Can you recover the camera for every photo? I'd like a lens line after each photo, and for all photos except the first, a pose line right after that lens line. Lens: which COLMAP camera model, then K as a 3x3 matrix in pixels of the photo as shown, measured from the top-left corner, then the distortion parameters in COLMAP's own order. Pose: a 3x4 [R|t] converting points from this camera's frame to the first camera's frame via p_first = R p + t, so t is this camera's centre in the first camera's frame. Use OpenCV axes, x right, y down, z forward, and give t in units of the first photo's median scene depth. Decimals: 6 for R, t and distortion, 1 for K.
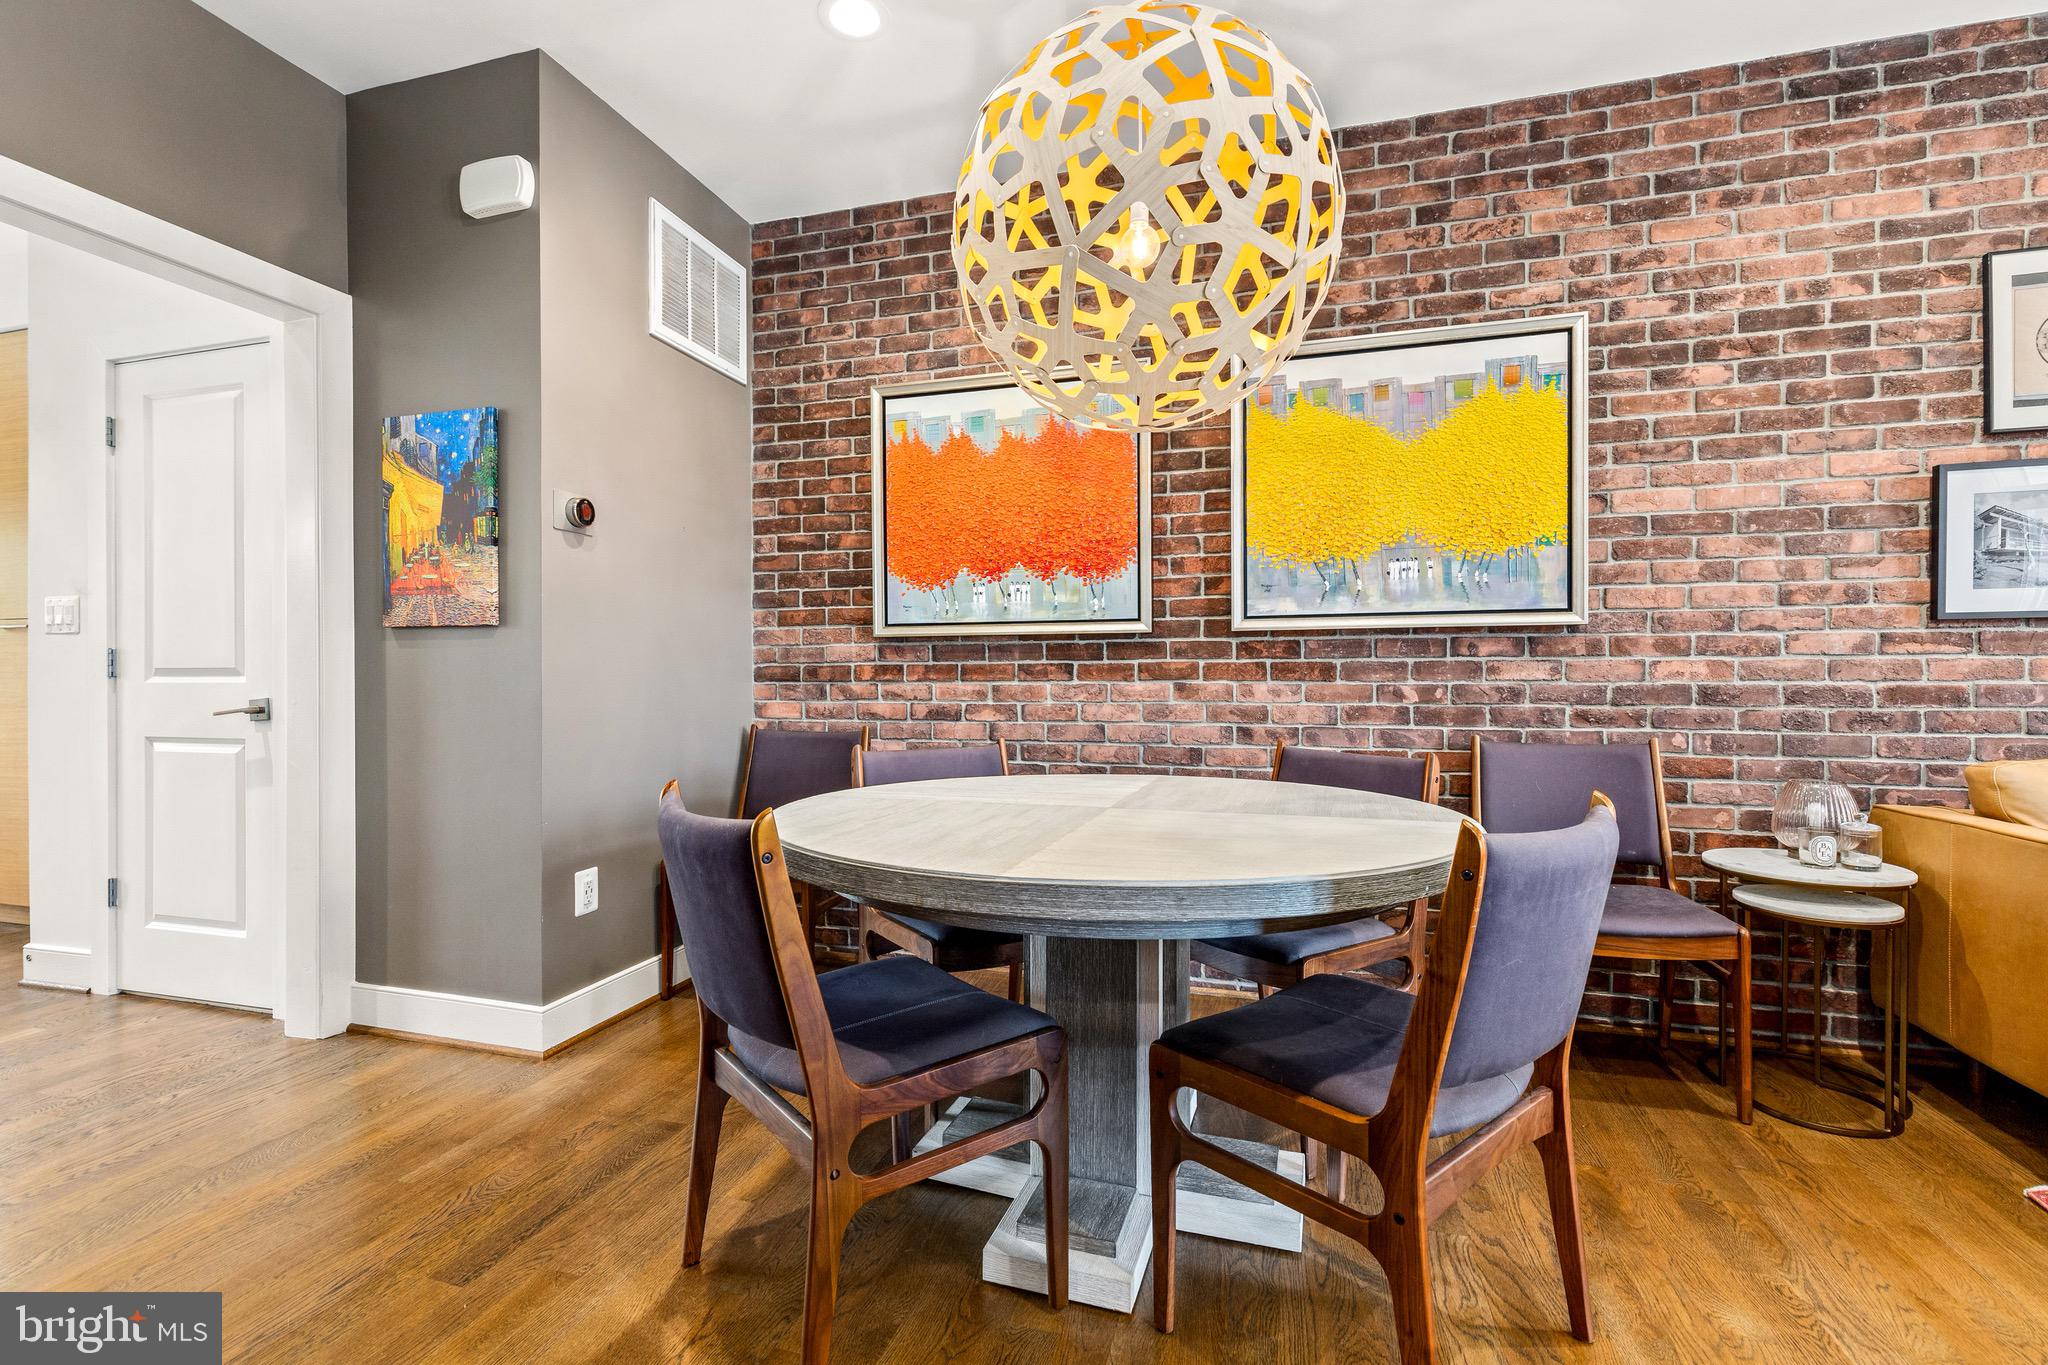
lens RADIAL K [[920.2, 0, 1025.8], [0, 920.2, 696.0], [0, 0, 1]] dist [0.004671, -0.000454]
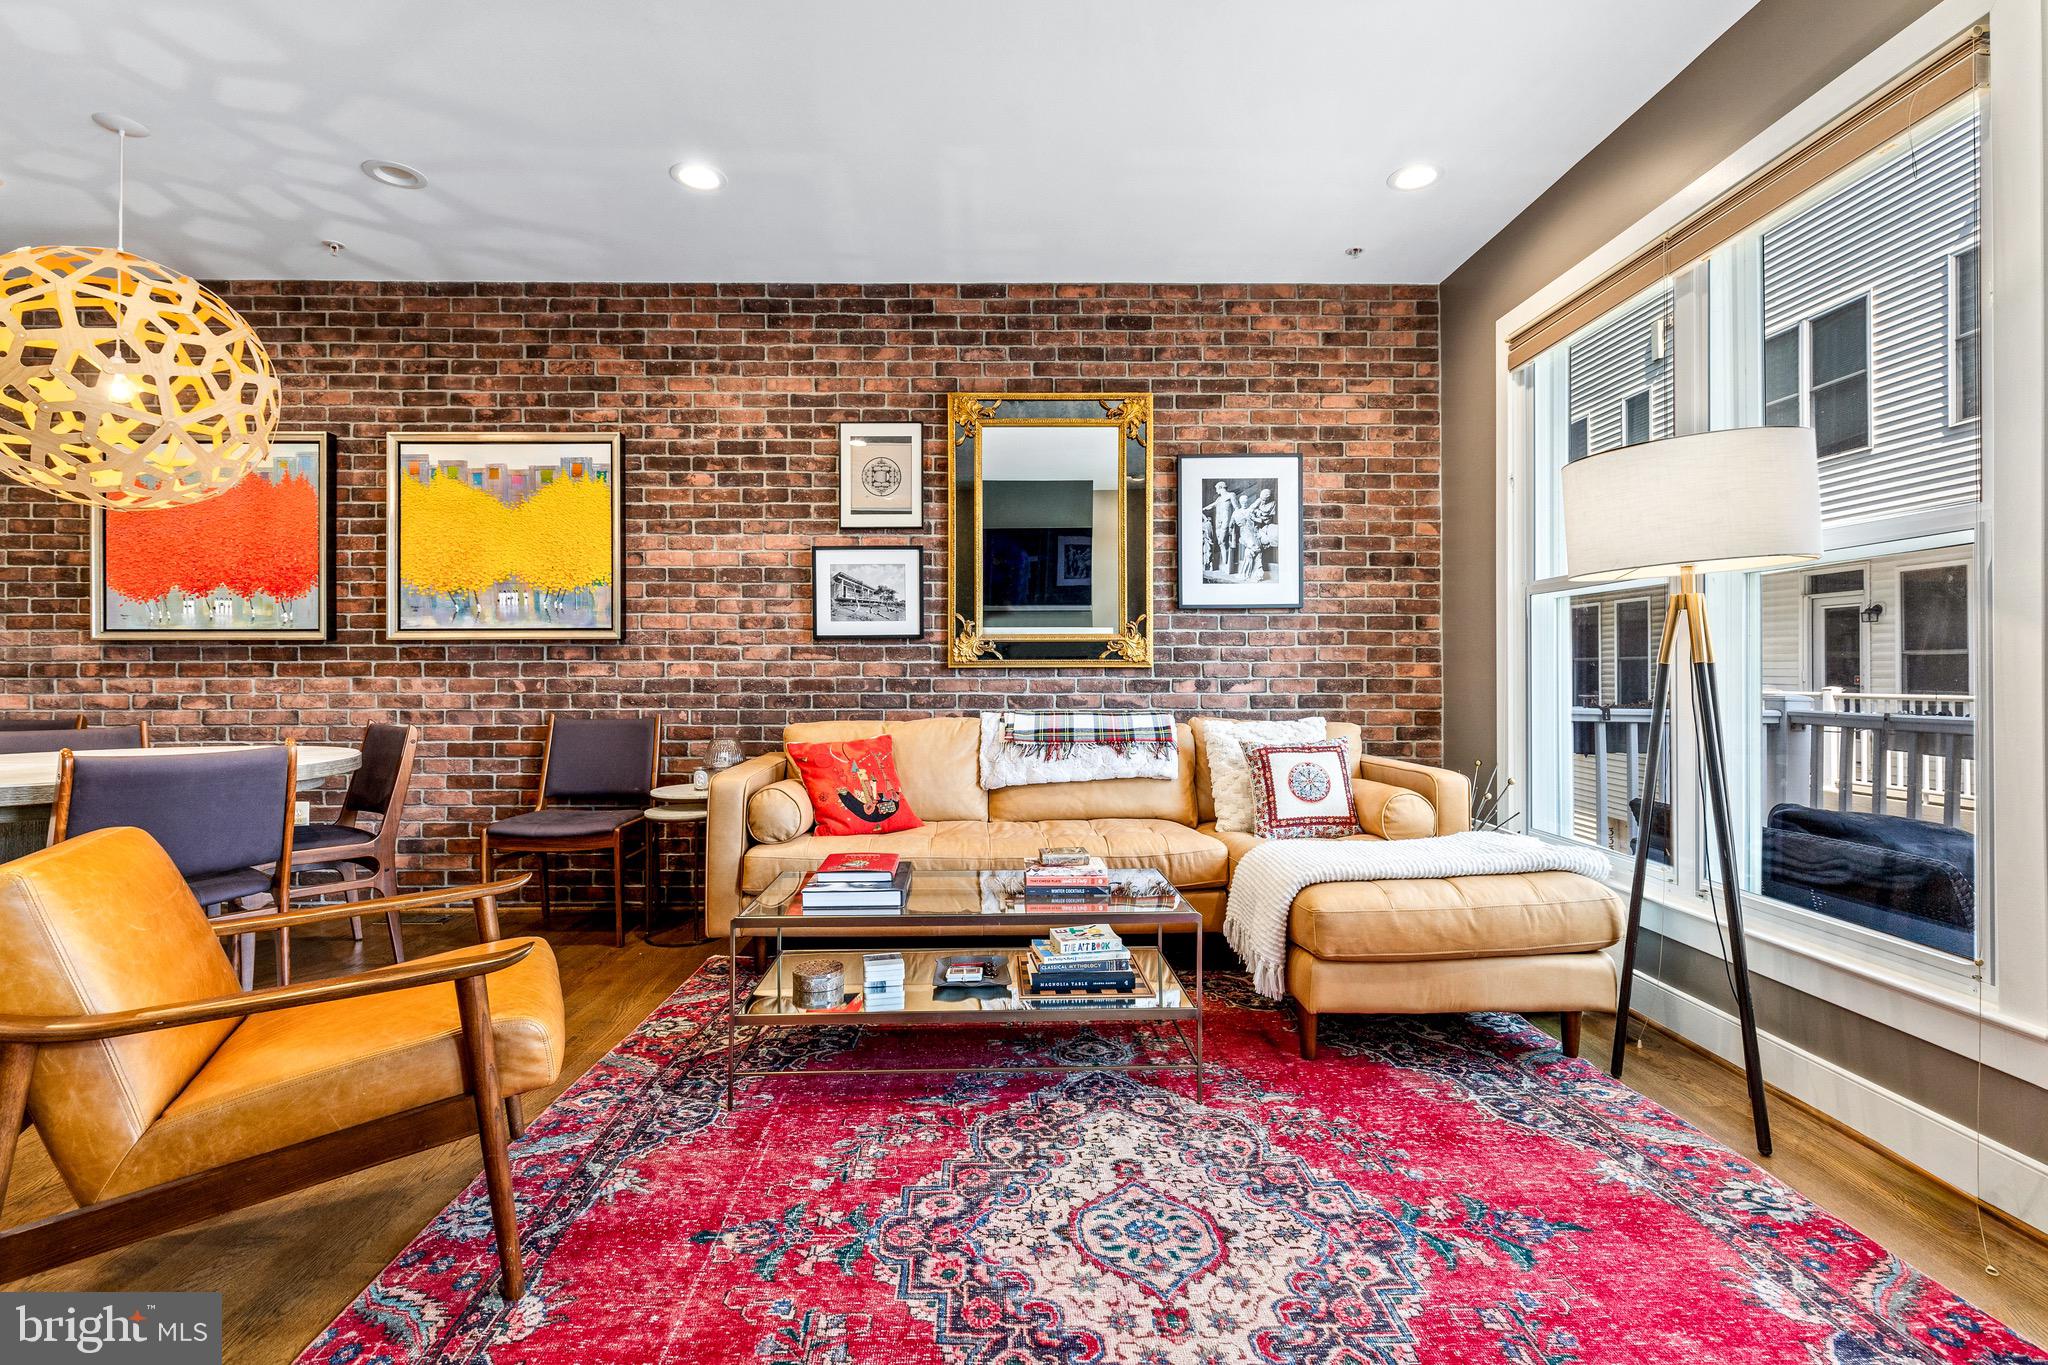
lens RADIAL K [[920.2, 0, 1016.2], [0, 920.2, 667.7], [0, 0, 1]] dist [0.004671, -0.000454]
pose [[0.955218, -0.000006, 0.295902, 0.747643], [0.005103, 0.999852, -0.016453, -0.002883], [-0.295858, 0.017226, 0.955077, -0.597888]]
